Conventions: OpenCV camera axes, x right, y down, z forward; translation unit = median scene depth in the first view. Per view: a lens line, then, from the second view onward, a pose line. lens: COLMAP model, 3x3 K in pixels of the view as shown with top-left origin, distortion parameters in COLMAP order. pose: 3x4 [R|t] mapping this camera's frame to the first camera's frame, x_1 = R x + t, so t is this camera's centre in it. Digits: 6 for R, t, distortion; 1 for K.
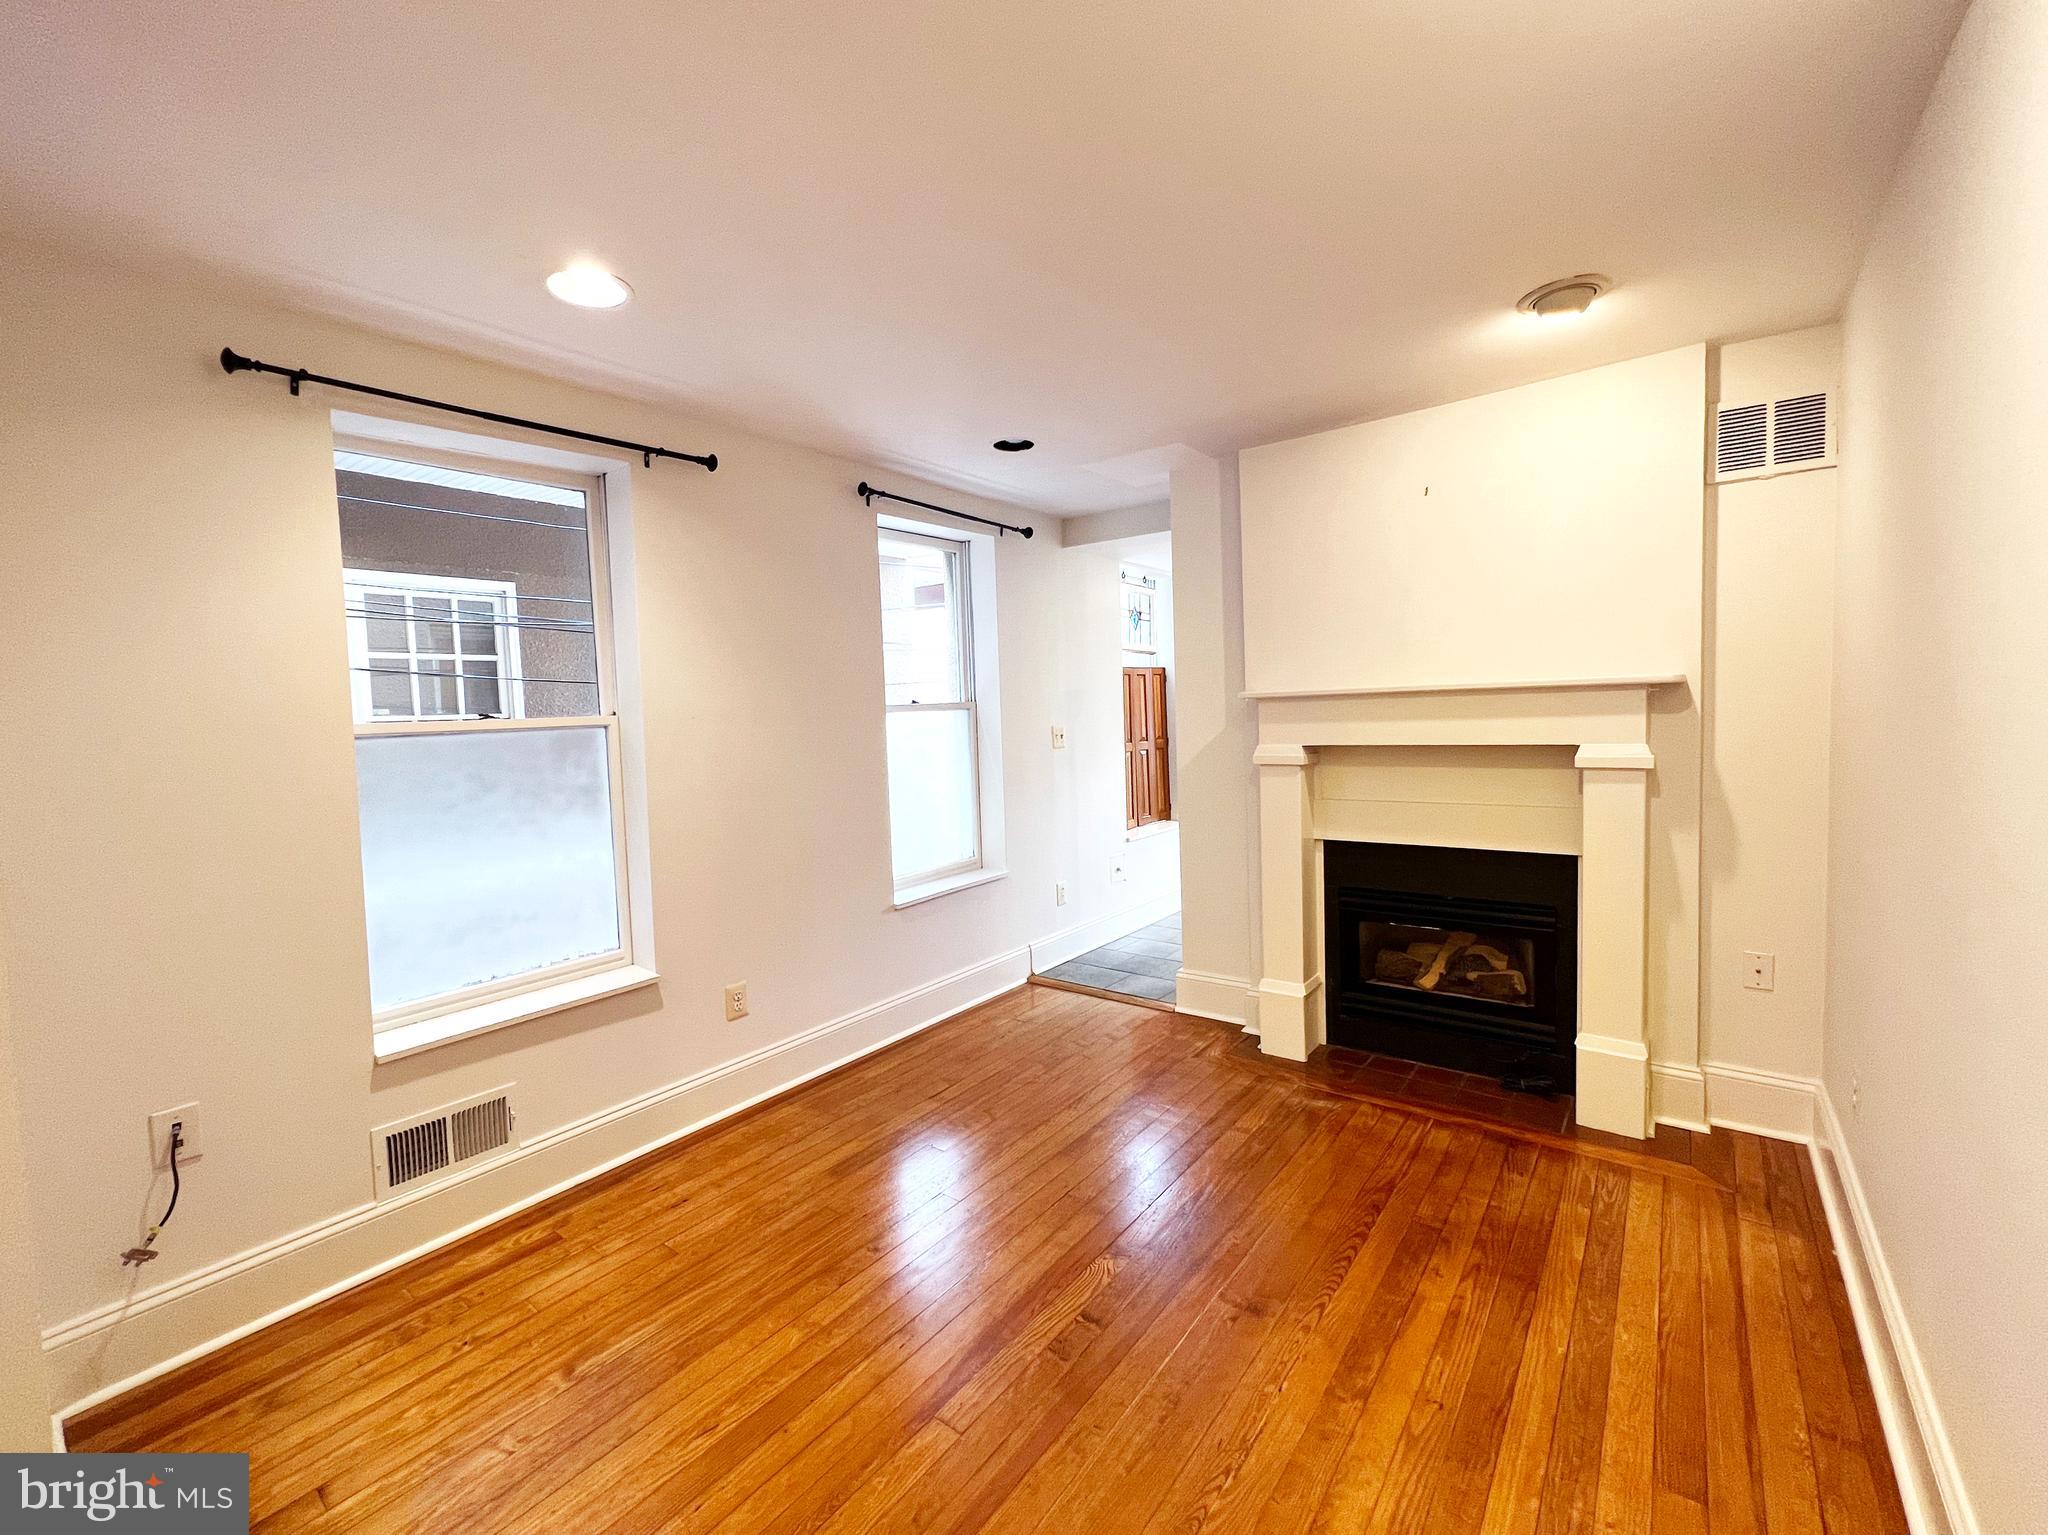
lens RADIAL K [[853.8, 0, 1021.5], [0, 853.8, 761.6], [0, 0, 1]] dist [-0.000772, 0.000551]
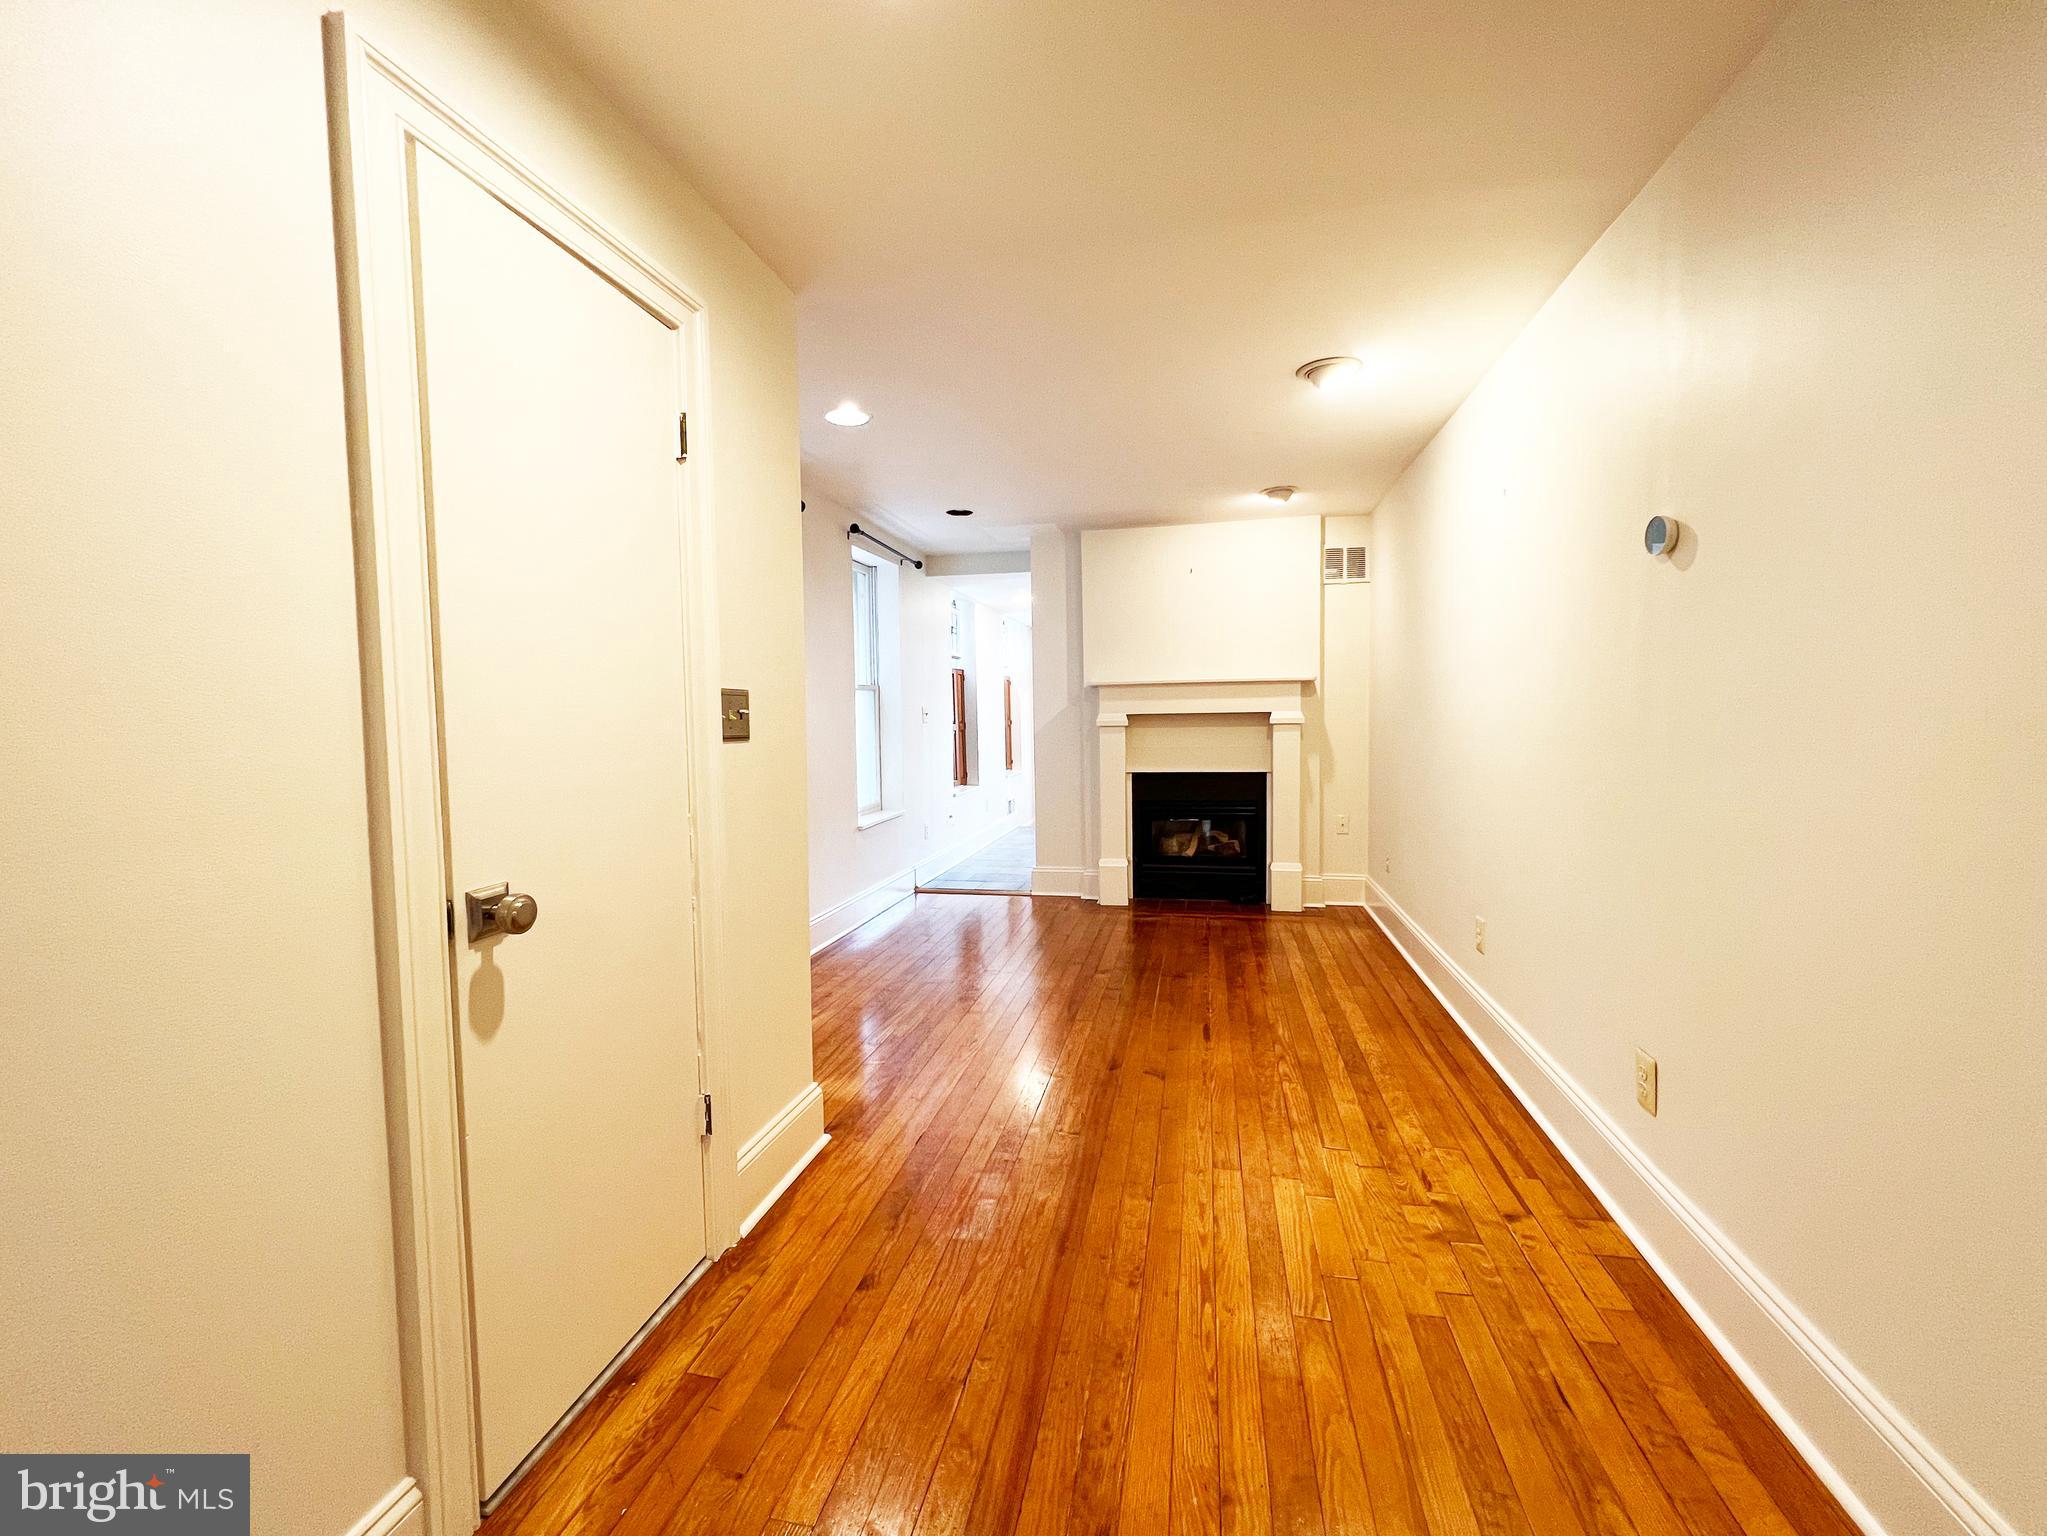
lens RADIAL K [[853.4, 0, 1021.0], [0, 853.4, 762.1], [0, 0, 1]] dist [-0.000772, 0.000551]
pose [[0.901932, -0.001457, 0.431876, -0.686671], [0.009882, 0.999802, -0.017265, 0.120901], [-0.431765, 0.019839, 0.901768, -0.490515]]
